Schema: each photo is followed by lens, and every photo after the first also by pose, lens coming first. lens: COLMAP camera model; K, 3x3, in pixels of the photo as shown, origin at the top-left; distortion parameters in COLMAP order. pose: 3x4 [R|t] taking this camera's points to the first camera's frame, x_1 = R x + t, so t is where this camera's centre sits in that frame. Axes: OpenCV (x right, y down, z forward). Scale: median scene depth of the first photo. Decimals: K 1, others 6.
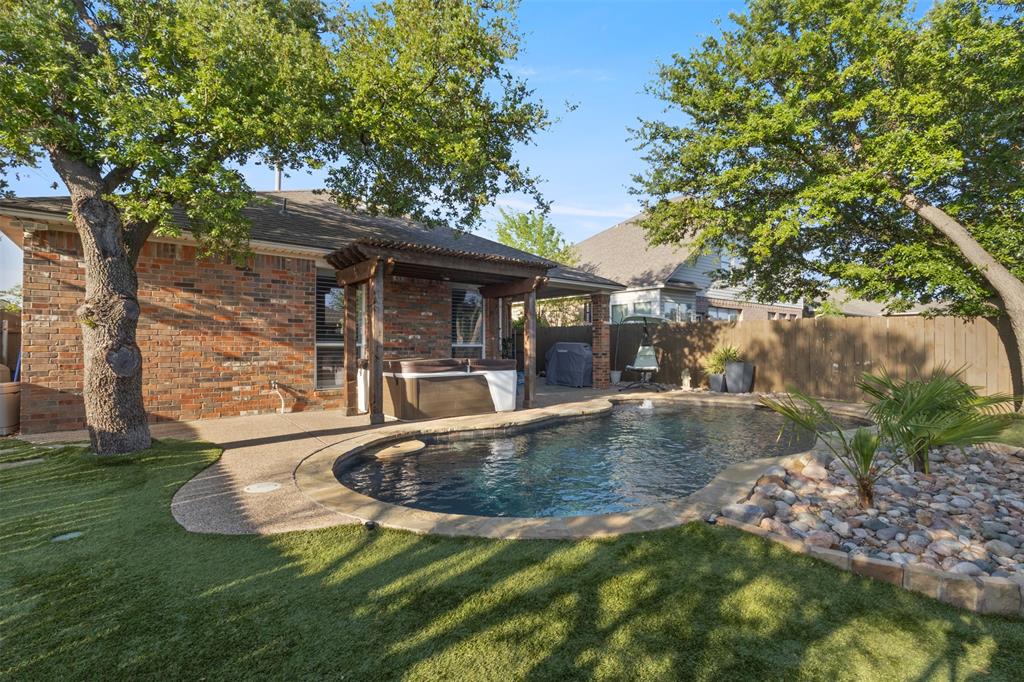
lens RADIAL K [[471.0, 0, 510.2], [0, 471.0, 344.5], [0, 0, 1]] dist [0.000444, 0.000218]
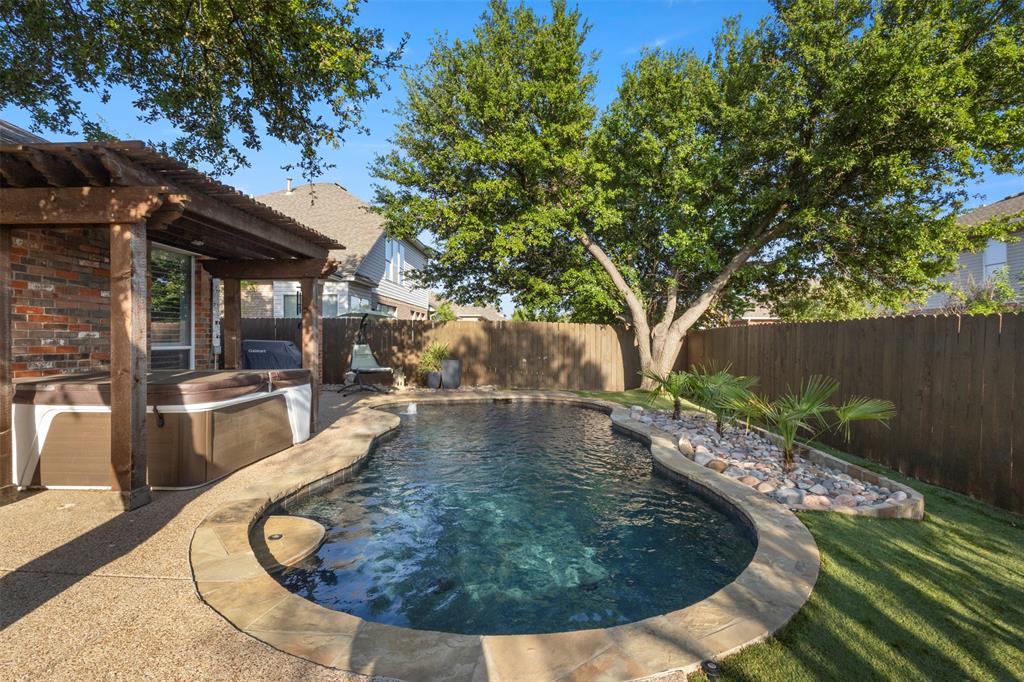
lens RADIAL K [[471.0, 0, 510.2], [0, 471.0, 344.5], [0, 0, 1]] dist [0.000444, 0.000218]
pose [[0.648070, -0.007759, 0.761541, -0.332177], [-0.006100, 0.999863, 0.015378, -0.017792], [-0.761556, -0.014611, 0.647934, 0.282185]]
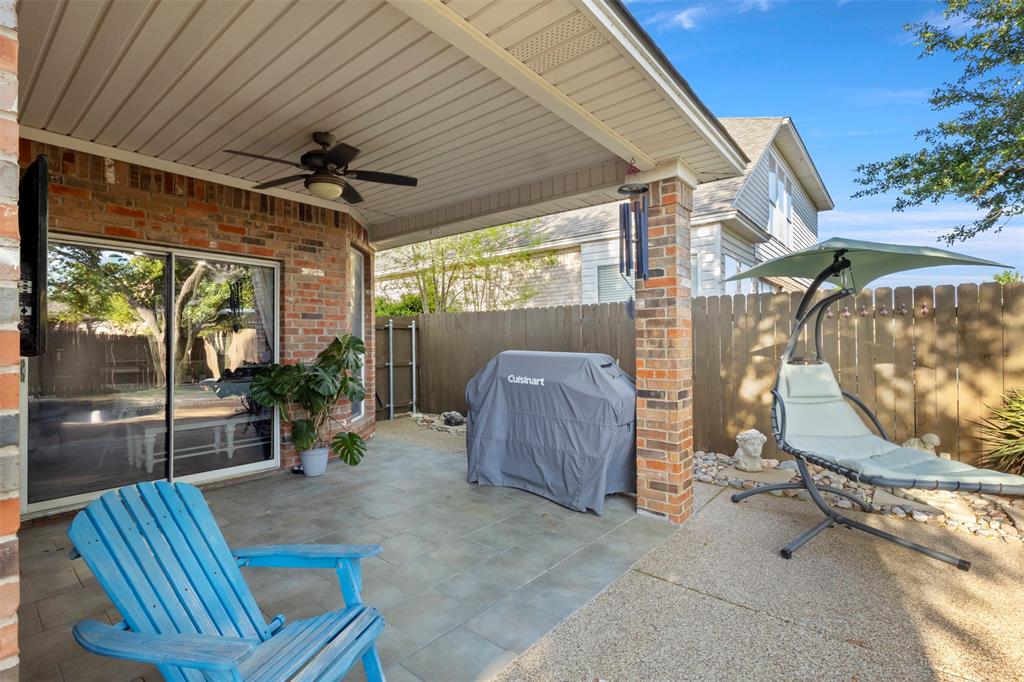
lens RADIAL K [[468.3, 0, 509.8], [0, 468.3, 340.7], [0, 0, 1]] dist [-0.000841, 0.000034]
pose [[0.979688, -0.033863, 0.197647, 0.072953], [0.032392, 0.999418, 0.010673, -0.025098], [-0.197893, -0.004054, 0.980215, 1.133408]]
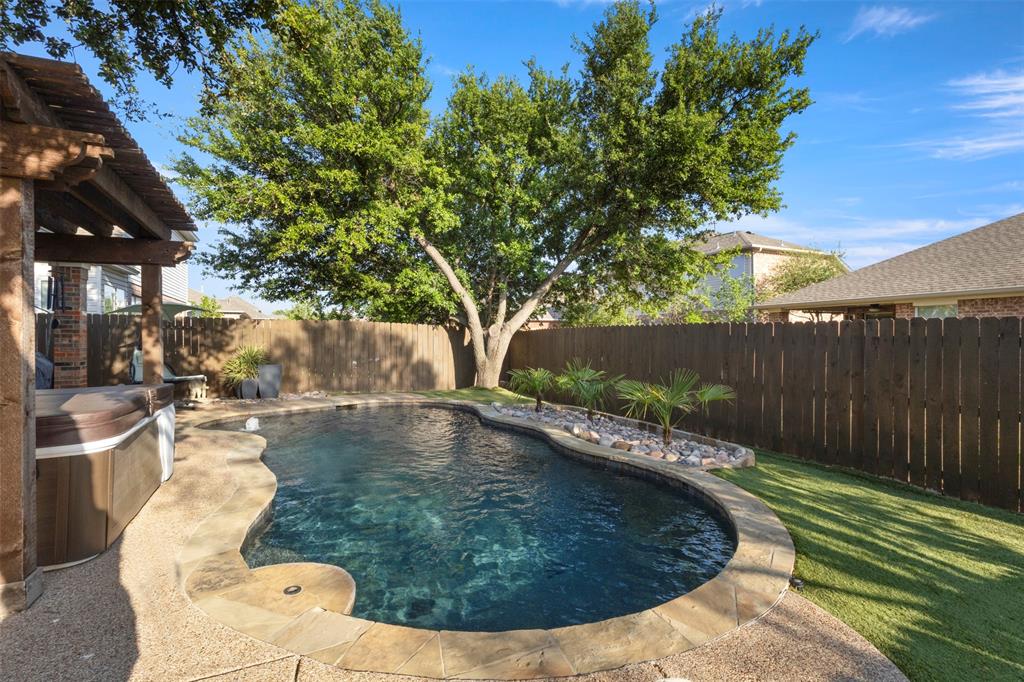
lens RADIAL K [[471.0, 0, 510.2], [0, 471.0, 344.5], [0, 0, 1]] dist [0.000444, 0.000218]
pose [[0.211229, -0.016445, 0.977298, -0.441491], [-0.001750, 0.999850, 0.017203, -0.023742], [-0.977435, -0.005344, 0.211169, 0.467464]]
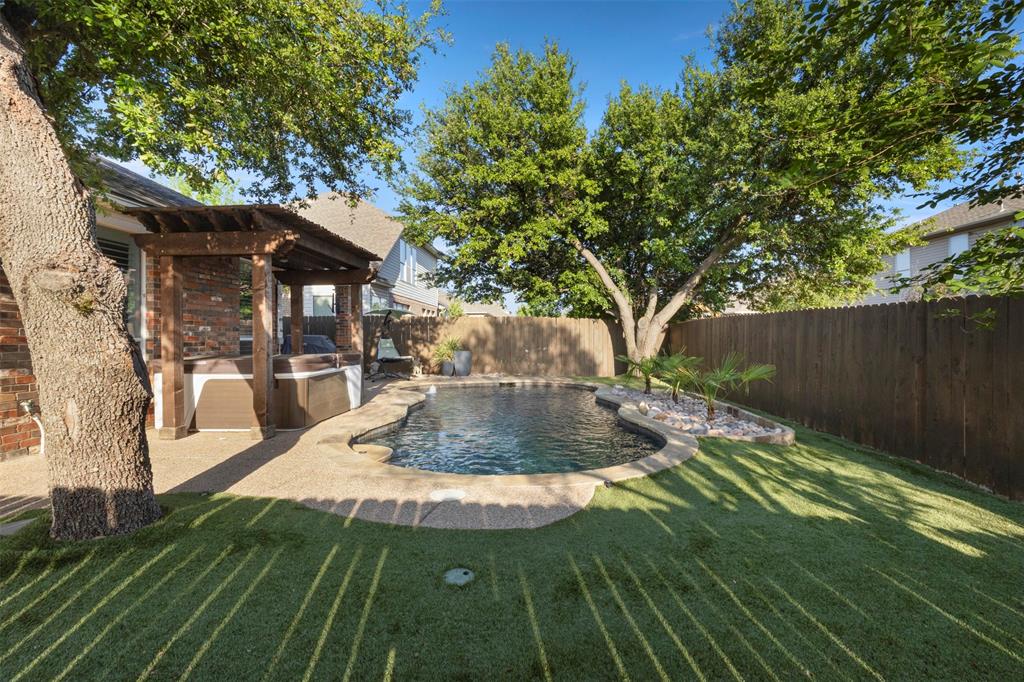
lens RADIAL K [[476.0, 0, 512.0], [0, 476.0, 341.0], [0, 0, 1]] dist [-0.000989, 0.000154]
pose [[0.654159, -0.012924, 0.756247, -0.502897], [0.003578, 0.999896, 0.013993, -0.005198], [-0.756349, -0.006448, 0.654137, 0.127751]]
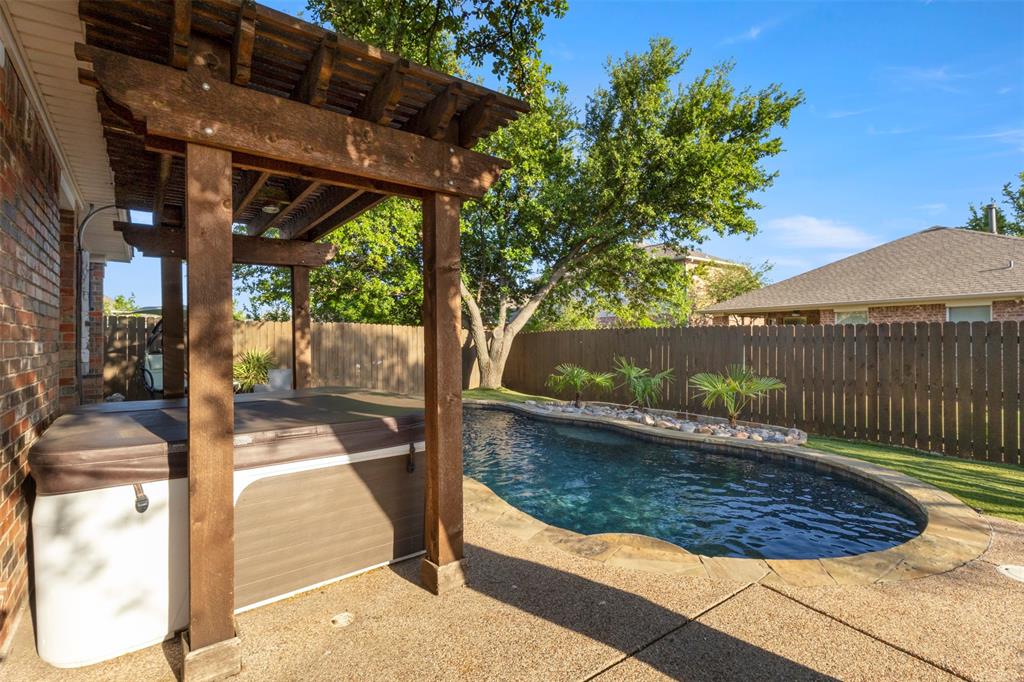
lens RADIAL K [[472.0, 0, 512.1], [0, 472.0, 344.1], [0, 0, 1]] dist [0.004141, 0.000341]
pose [[0.003036, -0.011151, 0.999933, -0.538510], [0.002950, 0.999934, 0.011142, -0.022213], [-0.999991, 0.002916, 0.003068, 0.770755]]
